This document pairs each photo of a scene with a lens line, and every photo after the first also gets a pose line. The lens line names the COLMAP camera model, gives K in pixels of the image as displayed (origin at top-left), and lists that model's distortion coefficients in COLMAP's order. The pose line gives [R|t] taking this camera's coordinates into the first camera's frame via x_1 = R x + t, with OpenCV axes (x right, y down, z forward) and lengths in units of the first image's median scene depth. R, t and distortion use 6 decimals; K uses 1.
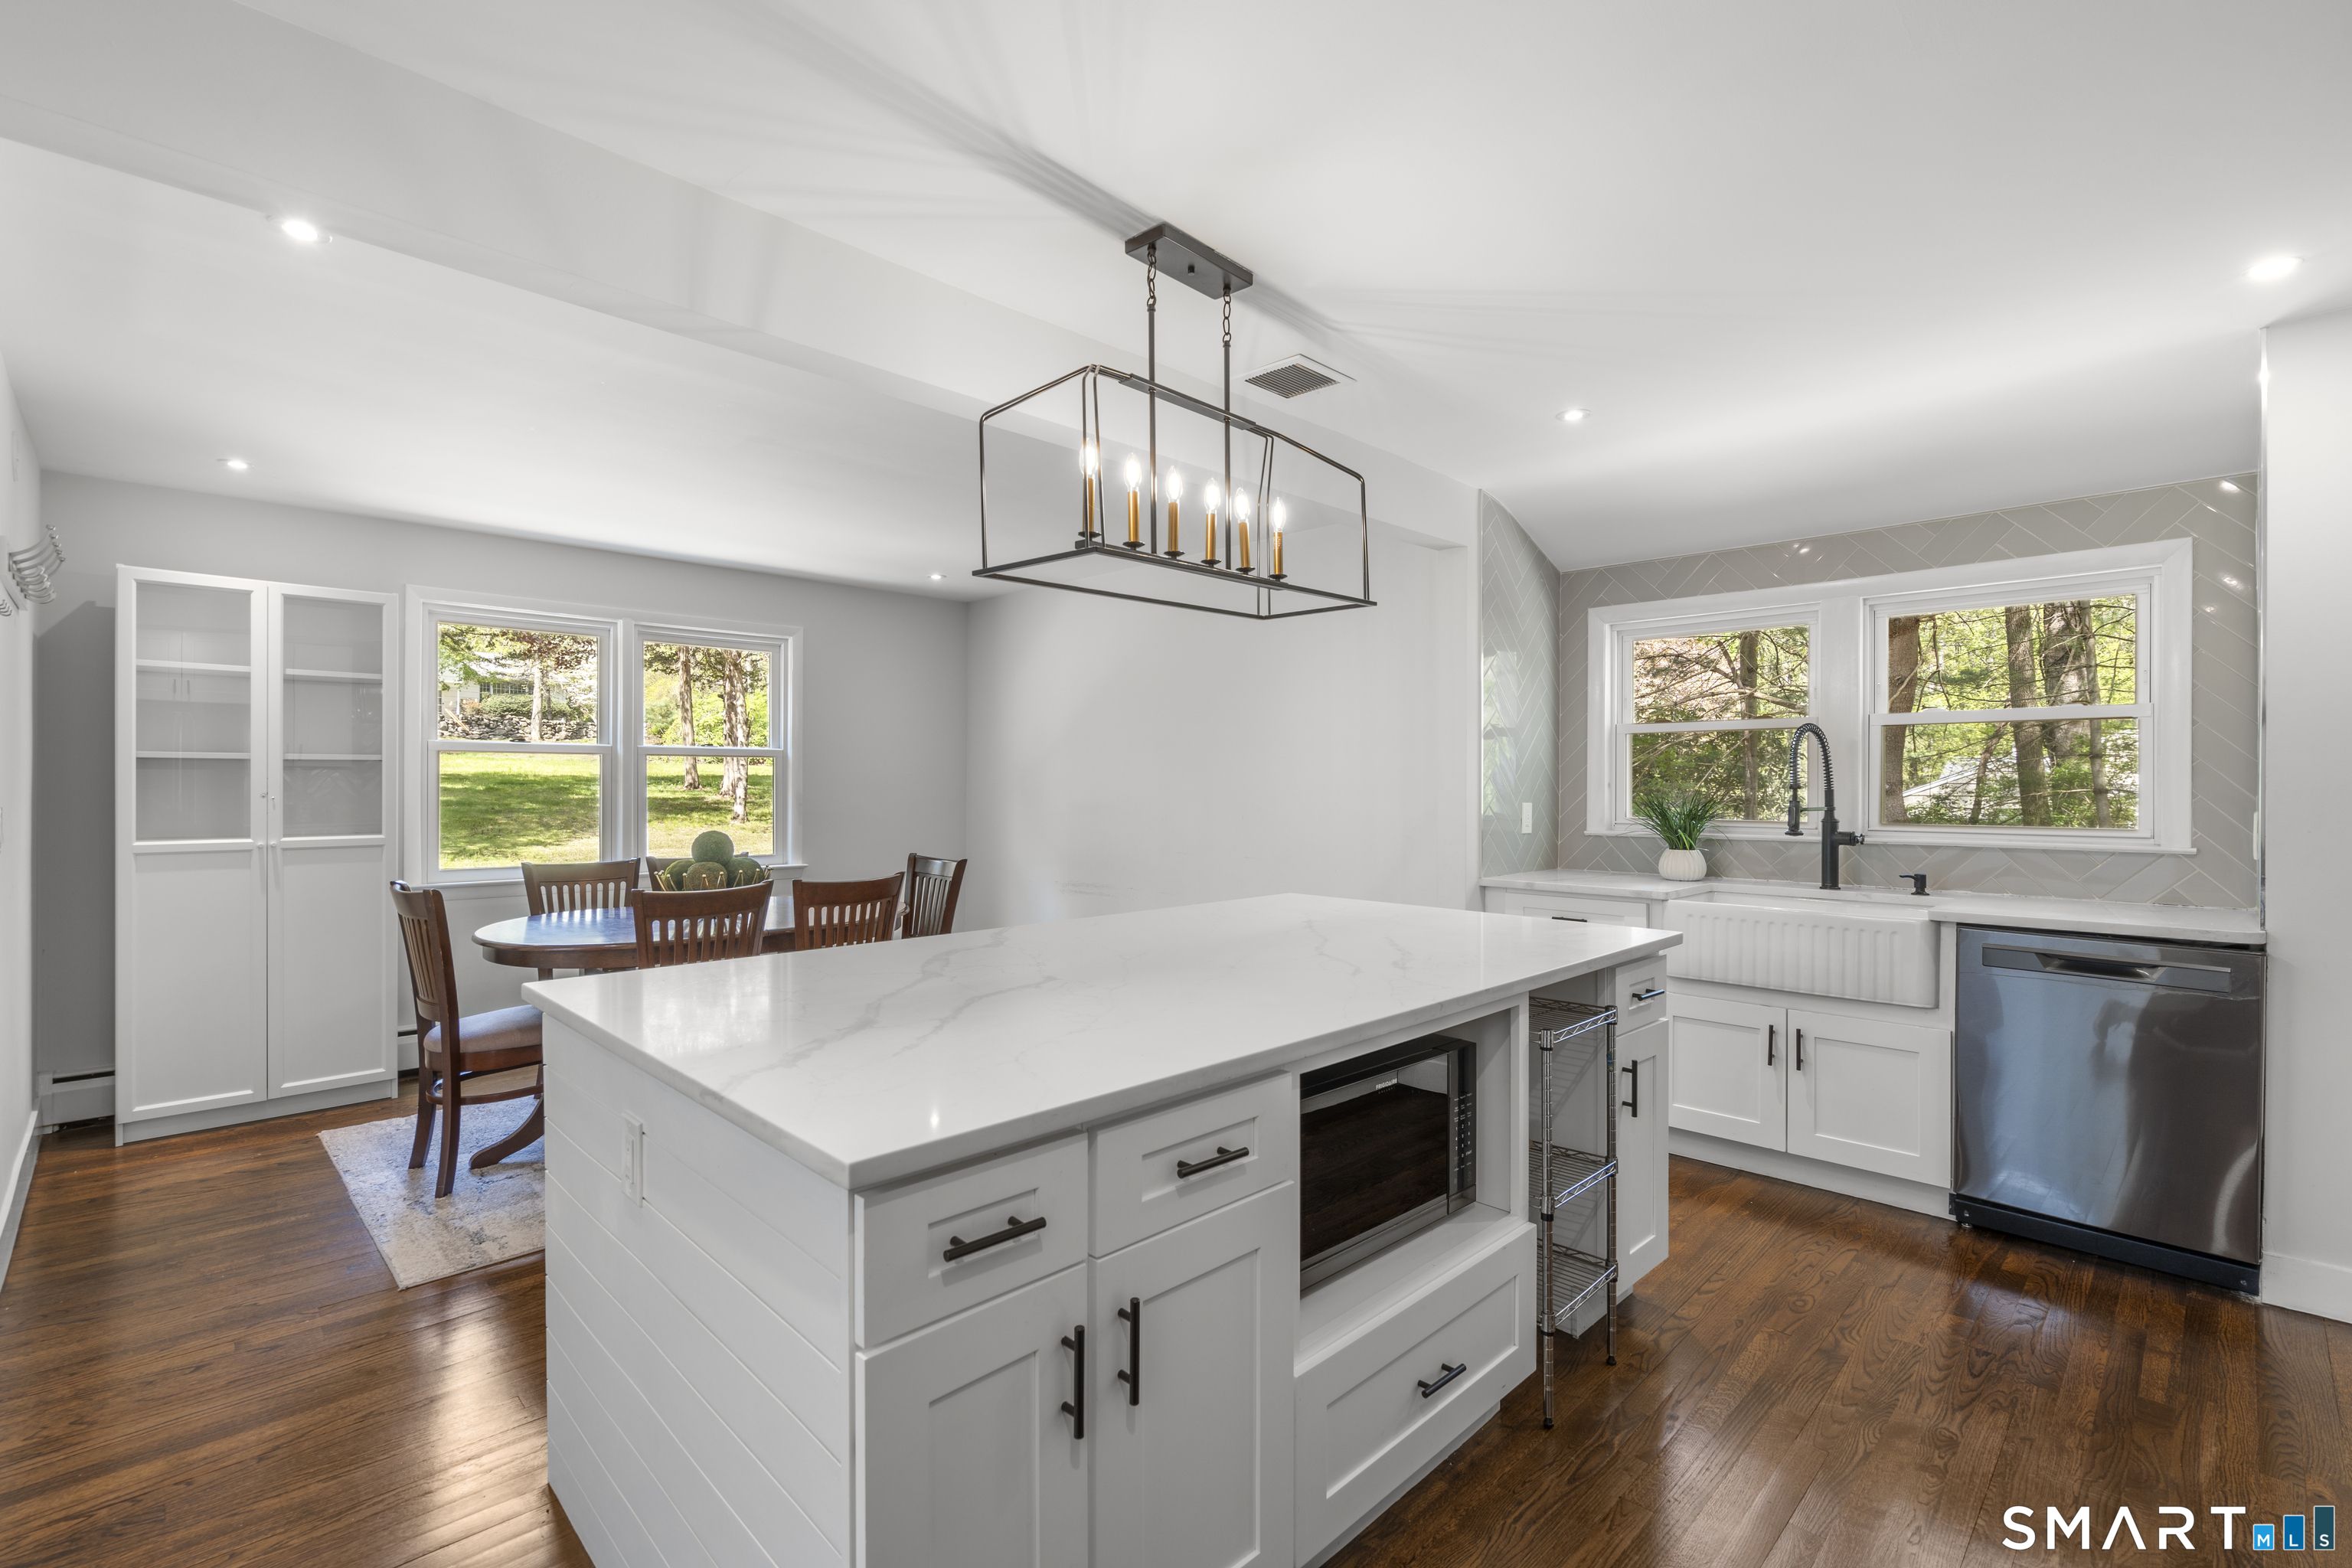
lens RADIAL K [[1050.8, 0, 1173.7], [0, 1050.8, 784.5], [0, 0, 1]] dist [-0.002377, 0.002297]
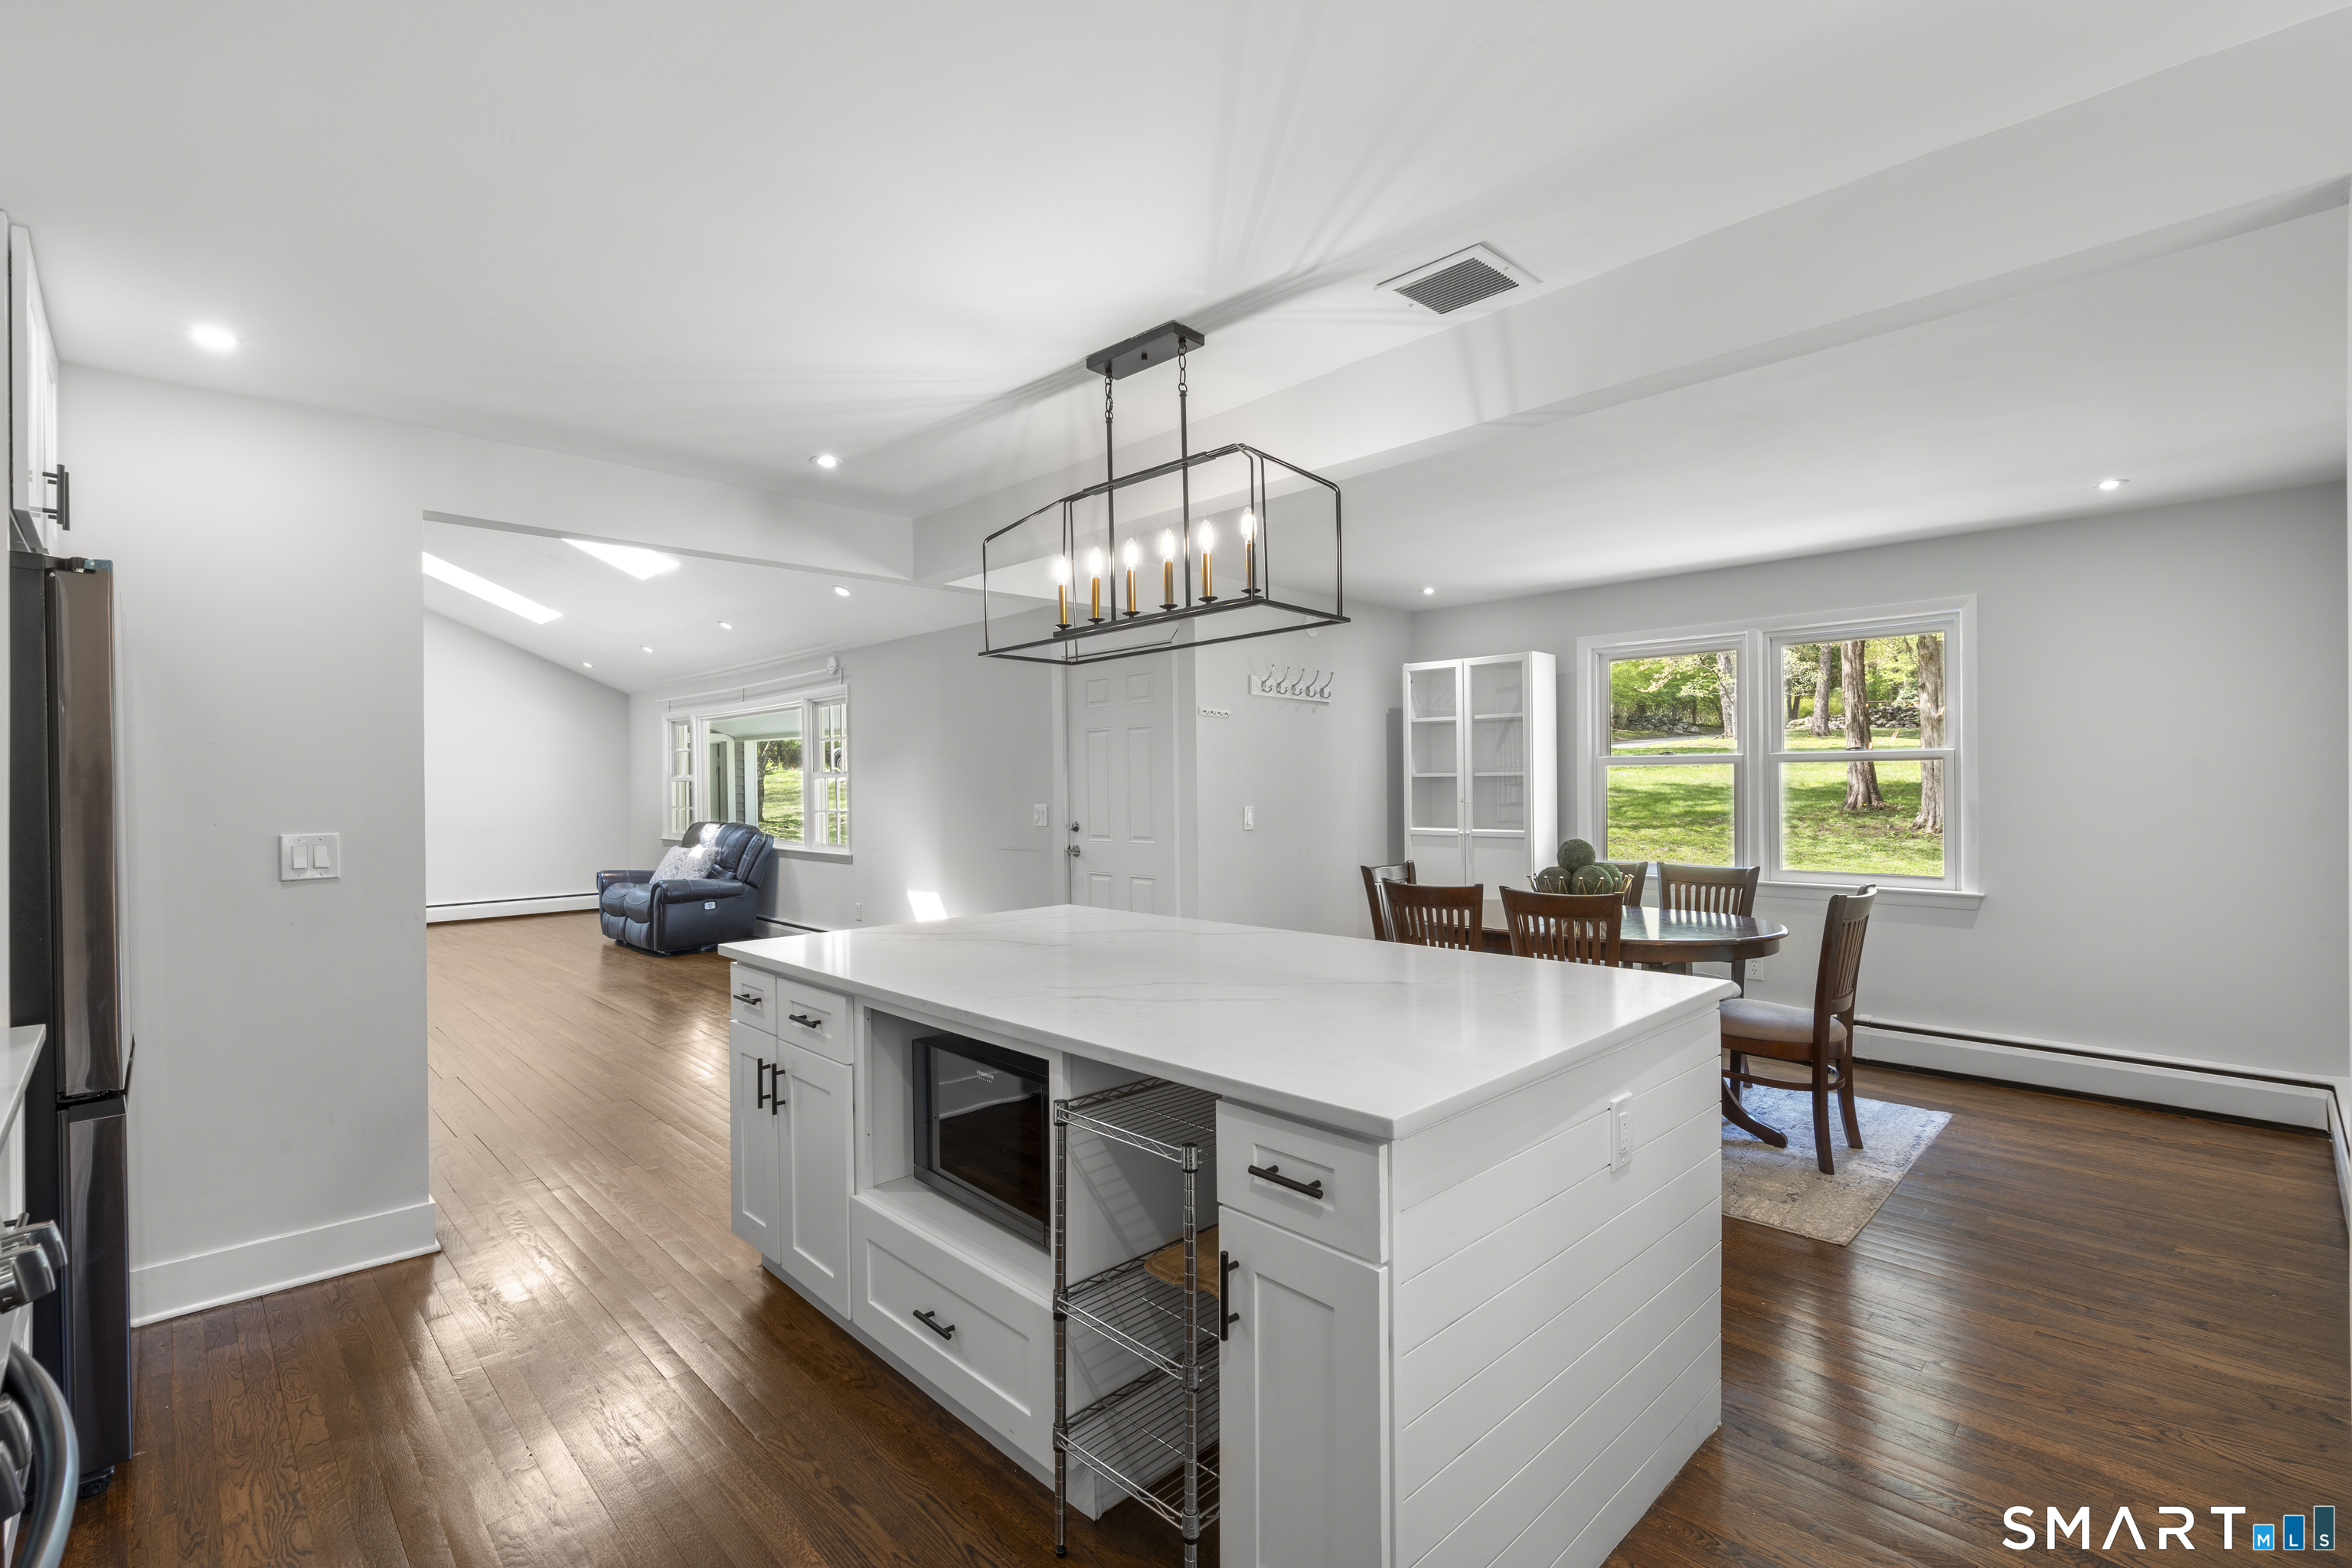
lens RADIAL K [[1050.8, 0, 1157.0], [0, 1050.8, 782.4], [0, 0, 1]] dist [-0.002377, 0.002297]
pose [[-0.005573, -0.002259, -0.999982, 0.710310], [0.006558, 0.999976, -0.002296, -0.016977], [0.999963, -0.006570, -0.005558, 0.626226]]
